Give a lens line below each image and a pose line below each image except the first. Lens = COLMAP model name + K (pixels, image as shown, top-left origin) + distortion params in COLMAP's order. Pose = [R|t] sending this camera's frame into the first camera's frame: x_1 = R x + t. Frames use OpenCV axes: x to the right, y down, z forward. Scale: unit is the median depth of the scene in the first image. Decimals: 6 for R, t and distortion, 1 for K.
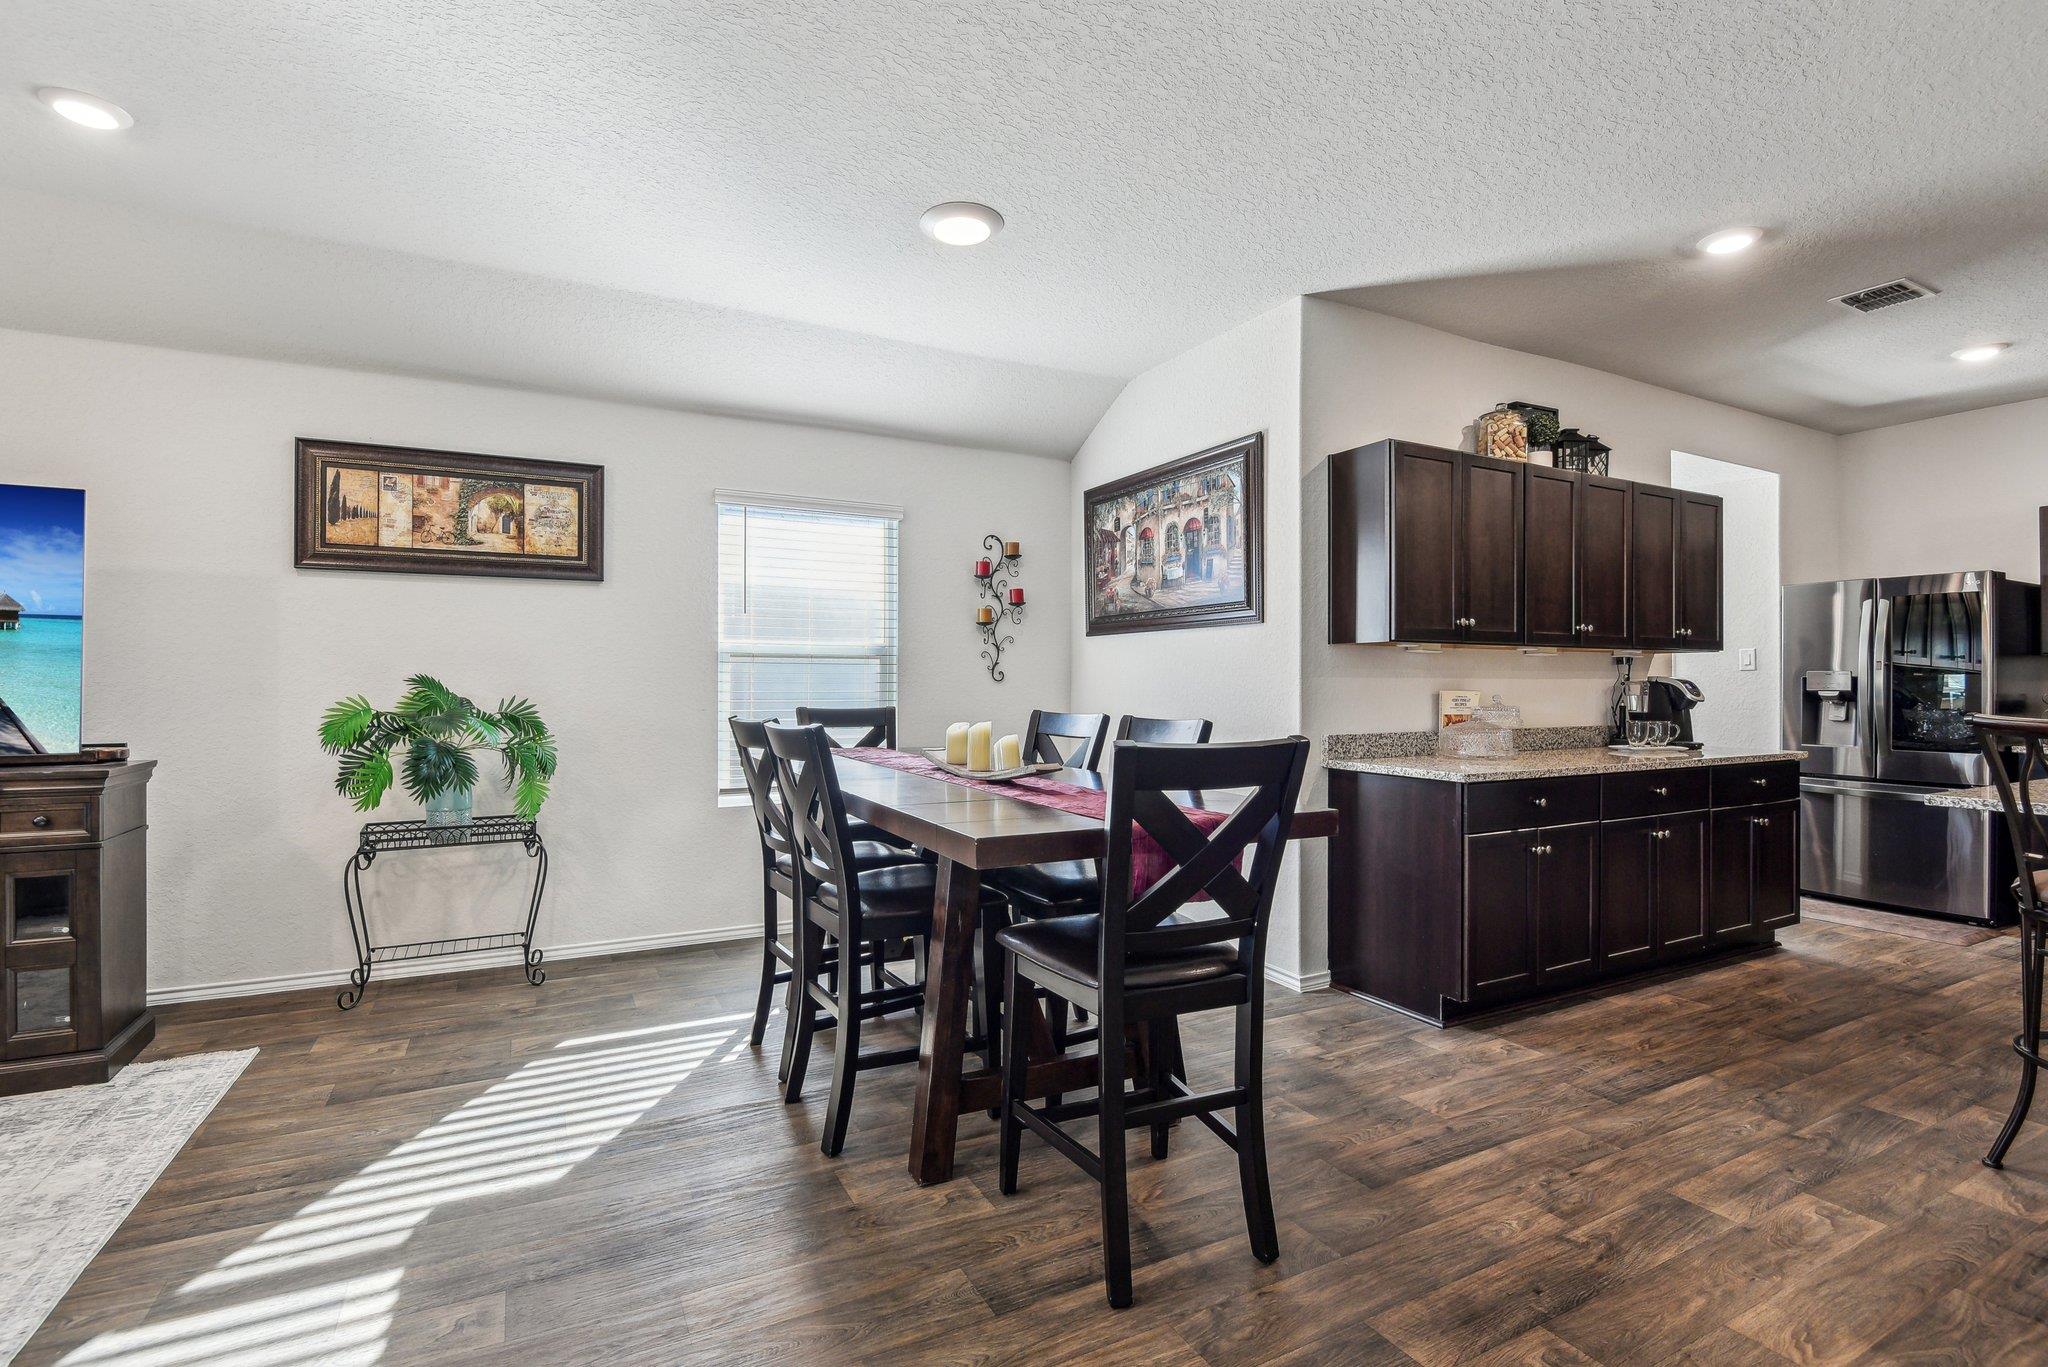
lens RADIAL K [[955.3, 0, 1018.5], [0, 955.3, 679.8], [0, 0, 1]] dist [-0.014121, -0.001612]
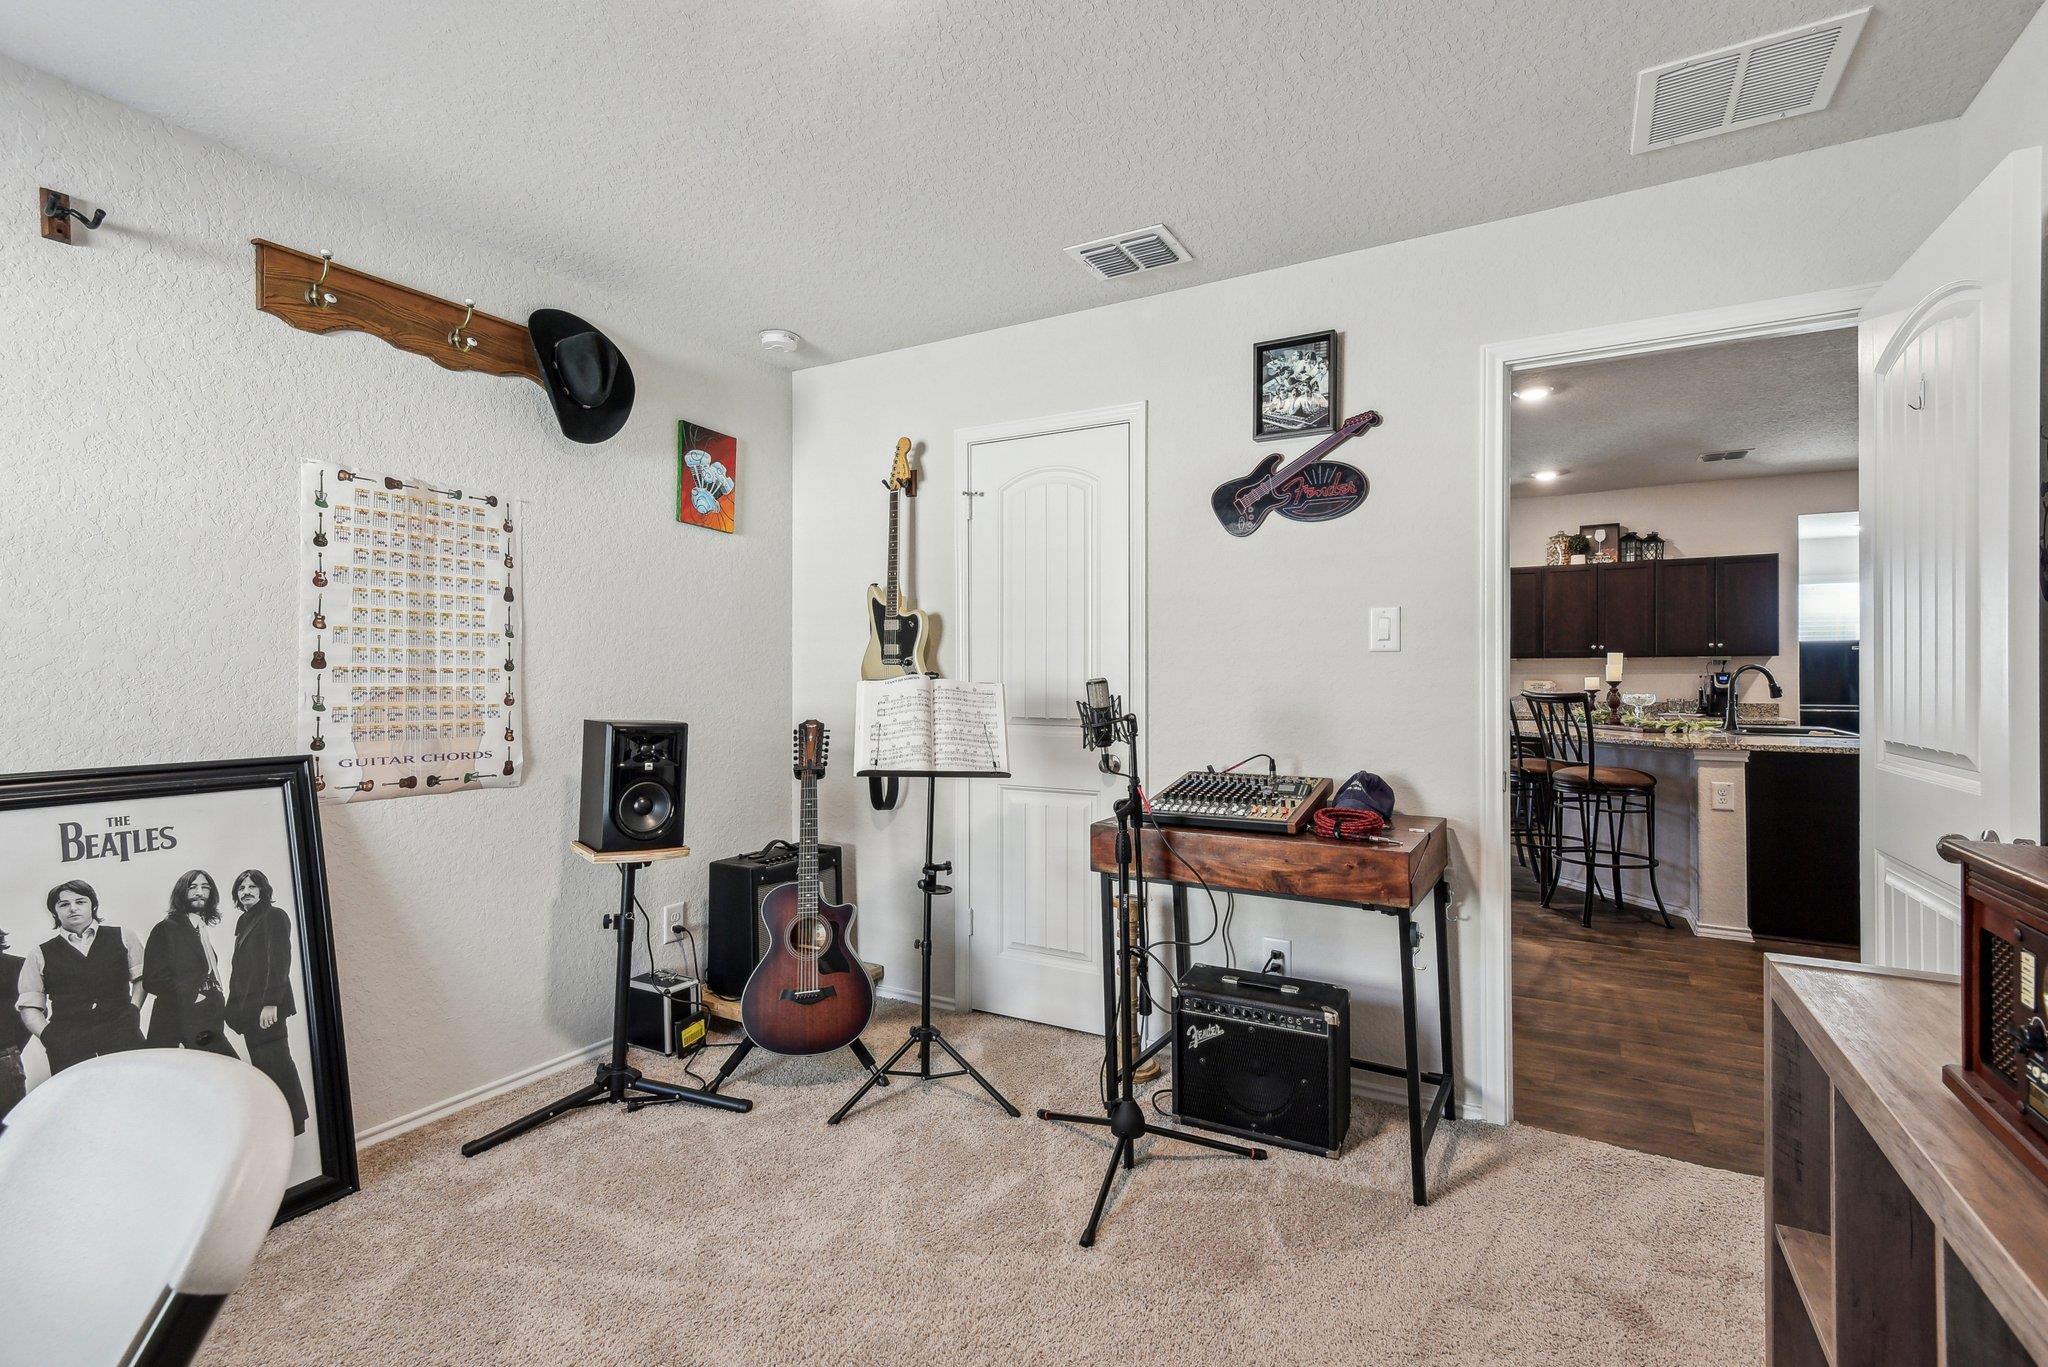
lens RADIAL K [[971.7, 0, 1009.5], [0, 971.7, 681.2], [0, 0, 1]] dist [-0.007944, -0.008791]
pose [[0.547904, -0.008008, -0.836503, 1.637365], [0.005145, 0.999968, -0.006203, 0.017518], [0.836525, -0.000906, 0.547927, -1.062712]]
